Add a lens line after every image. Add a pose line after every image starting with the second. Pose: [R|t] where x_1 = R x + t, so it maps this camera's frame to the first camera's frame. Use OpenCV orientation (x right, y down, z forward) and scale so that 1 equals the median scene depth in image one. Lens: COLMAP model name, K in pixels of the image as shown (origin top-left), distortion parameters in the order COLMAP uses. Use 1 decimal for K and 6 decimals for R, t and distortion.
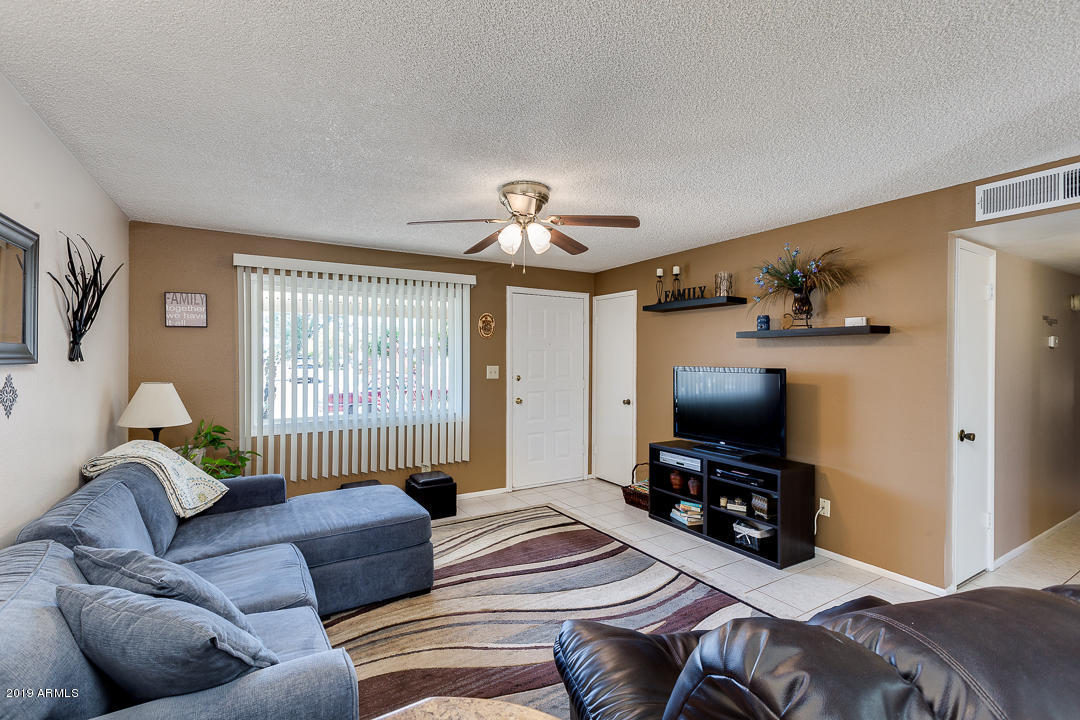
lens RADIAL K [[504.2, 0, 521.8], [0, 504.2, 356.7], [0, 0, 1]] dist [-0.000464, -0.000205]
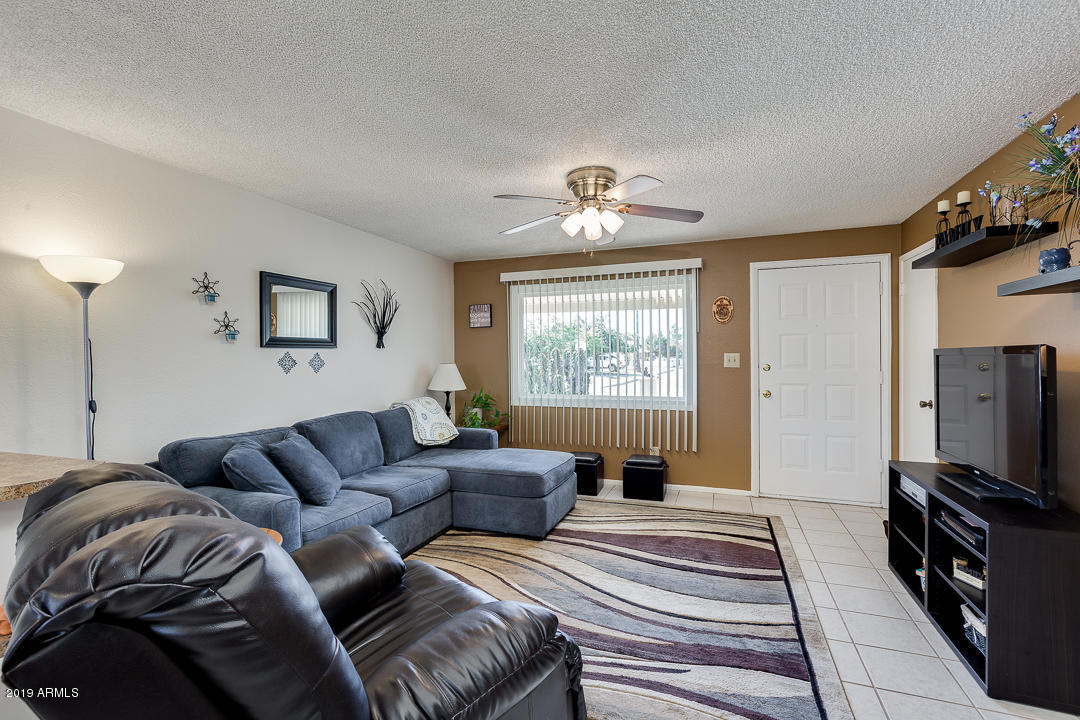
lens RADIAL K [[487.2, 0, 511.6], [0, 487.2, 358.6], [0, 0, 1]] dist [0.000659, 0.000135]
pose [[0.601695, -0.002229, -0.798723, 0.518851], [0.008038, 0.999962, 0.003265, 0.027721], [0.798686, -0.008384, 0.601690, 0.198339]]
